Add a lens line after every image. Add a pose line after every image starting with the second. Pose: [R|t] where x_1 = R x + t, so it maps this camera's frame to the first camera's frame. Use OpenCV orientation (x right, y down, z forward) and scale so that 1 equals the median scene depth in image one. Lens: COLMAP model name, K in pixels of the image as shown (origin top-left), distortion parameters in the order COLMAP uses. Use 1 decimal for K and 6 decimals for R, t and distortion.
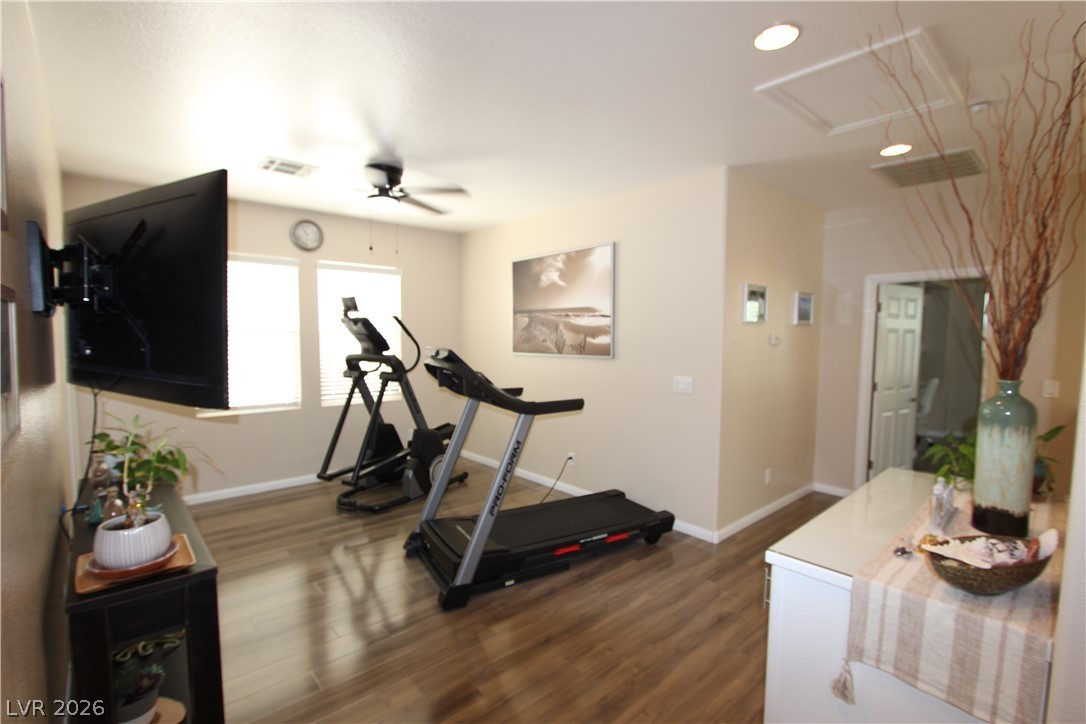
lens RADIAL K [[499.4, 0, 544.1], [0, 499.4, 368.9], [0, 0, 1]] dist [-0.020243, 0.002365]
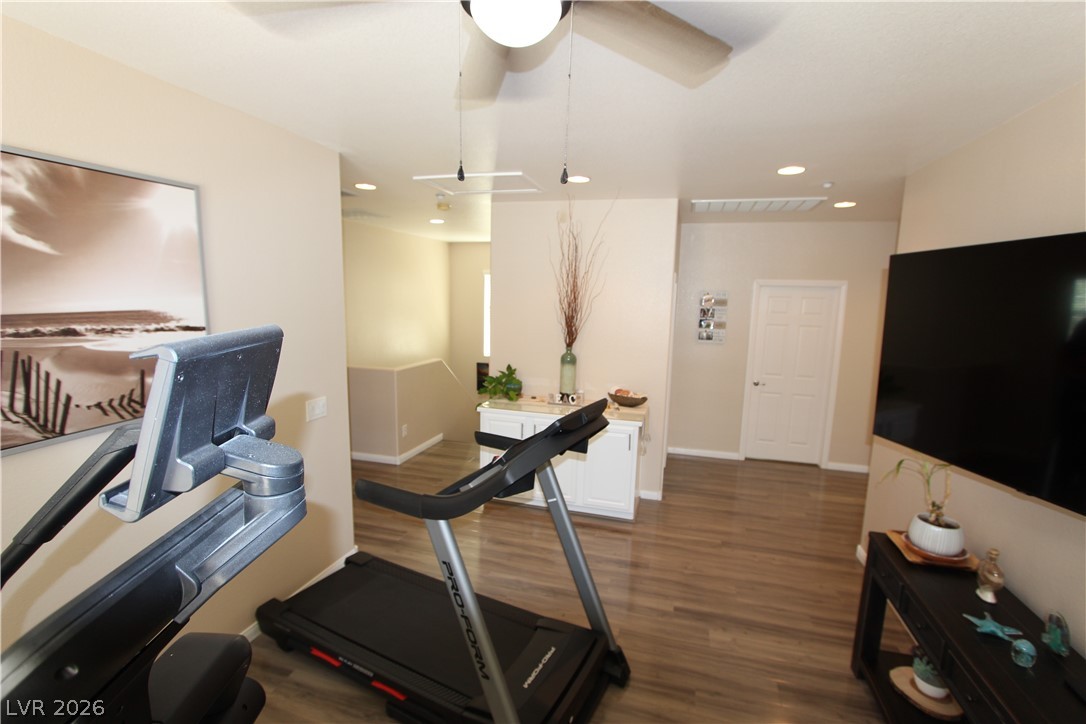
lens RADIAL K [[499.4, 0, 542.6], [0, 499.4, 366.4], [0, 0, 1]] dist [-0.020243, 0.002365]
pose [[-0.534635, -0.137796, 0.833773, -0.495146], [0.035841, 0.982032, 0.185280, -0.147766], [-0.844323, 0.128940, -0.520090, 0.955913]]
